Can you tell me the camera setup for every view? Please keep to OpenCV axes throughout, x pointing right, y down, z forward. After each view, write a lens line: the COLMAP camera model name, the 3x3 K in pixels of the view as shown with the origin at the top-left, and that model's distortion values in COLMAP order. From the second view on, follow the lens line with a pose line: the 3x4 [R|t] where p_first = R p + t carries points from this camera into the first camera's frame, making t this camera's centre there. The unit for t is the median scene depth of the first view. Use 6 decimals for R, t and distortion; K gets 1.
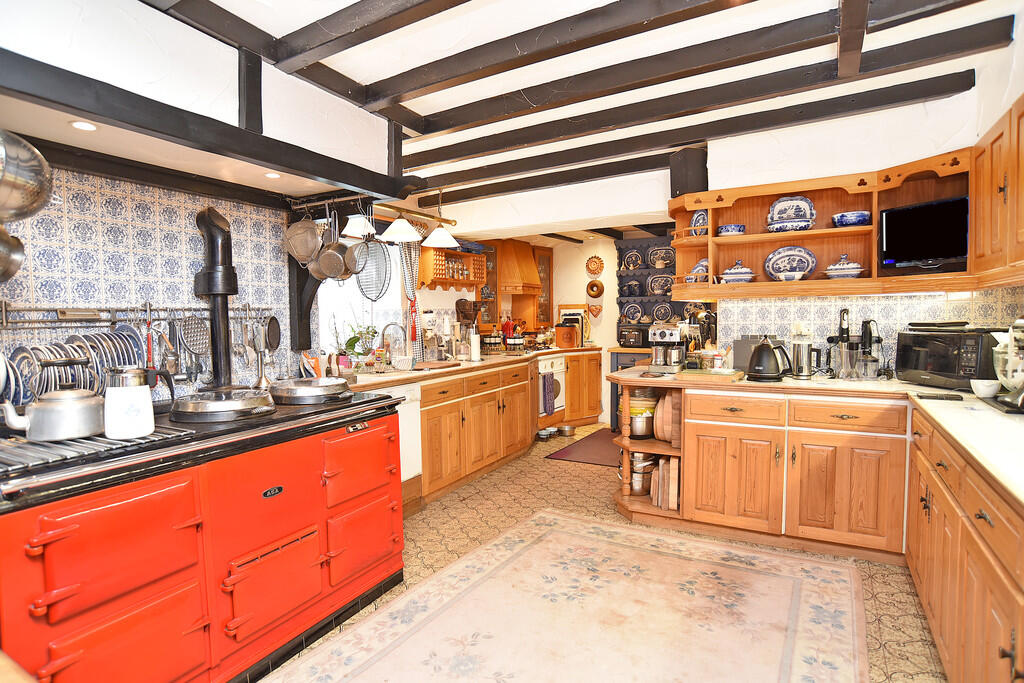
lens RADIAL K [[547.1, 0, 512.0], [0, 547.1, 341.5], [0, 0, 1]] dist [0.000926, 0.000073]
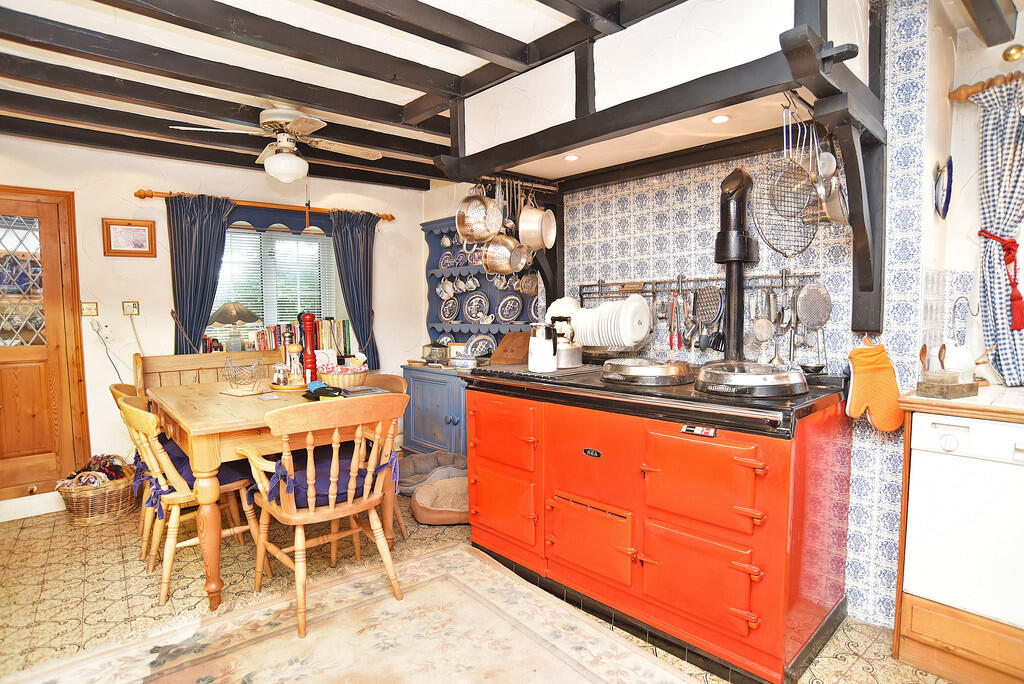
lens RADIAL K [[580.9, 0, 512.0], [0, 580.9, 342.0], [0, 0, 1]] dist [-0.005034, -0.000446]
pose [[-0.348794, 0.079103, -0.933855, 0.589911], [-0.023787, 0.995363, 0.093198, -0.037135], [0.936898, 0.054720, -0.345295, 1.107490]]
